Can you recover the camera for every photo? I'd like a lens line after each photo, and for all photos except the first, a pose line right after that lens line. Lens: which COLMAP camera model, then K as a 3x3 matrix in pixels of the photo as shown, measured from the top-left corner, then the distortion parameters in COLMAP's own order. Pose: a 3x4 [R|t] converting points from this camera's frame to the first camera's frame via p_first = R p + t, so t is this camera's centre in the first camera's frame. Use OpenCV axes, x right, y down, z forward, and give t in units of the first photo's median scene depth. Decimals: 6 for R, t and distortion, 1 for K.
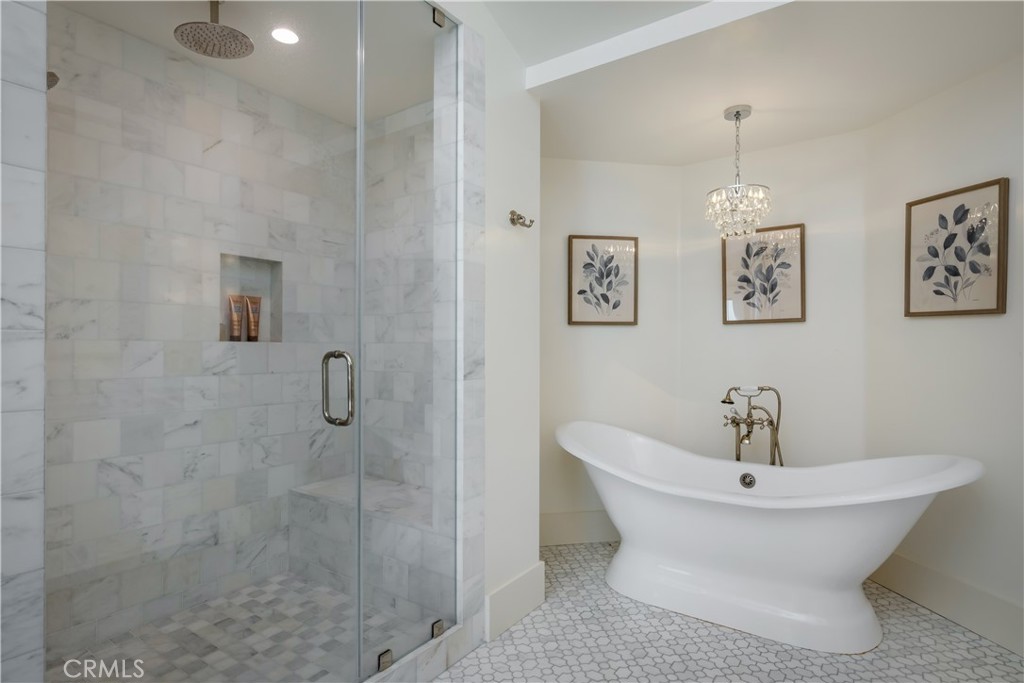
lens RADIAL K [[542.6, 0, 512.7], [0, 542.6, 345.4], [0, 0, 1]] dist [-0.004385, -0.001779]
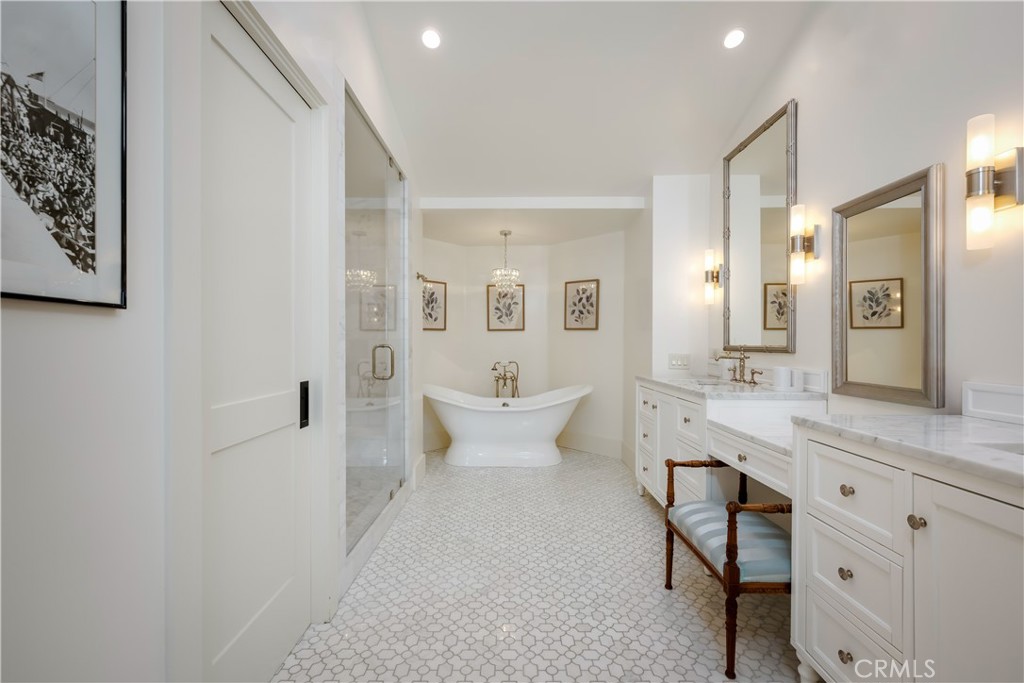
lens RADIAL K [[432.0, 0, 512.0], [0, 432.0, 341.5], [0, 0, 1]] dist [0.000068, -0.000008]
pose [[0.814040, 0.001129, 0.580808, -0.513242], [-0.001477, 0.999999, 0.000127, -0.000719], [-0.580808, -0.000962, 0.814040, -0.374857]]
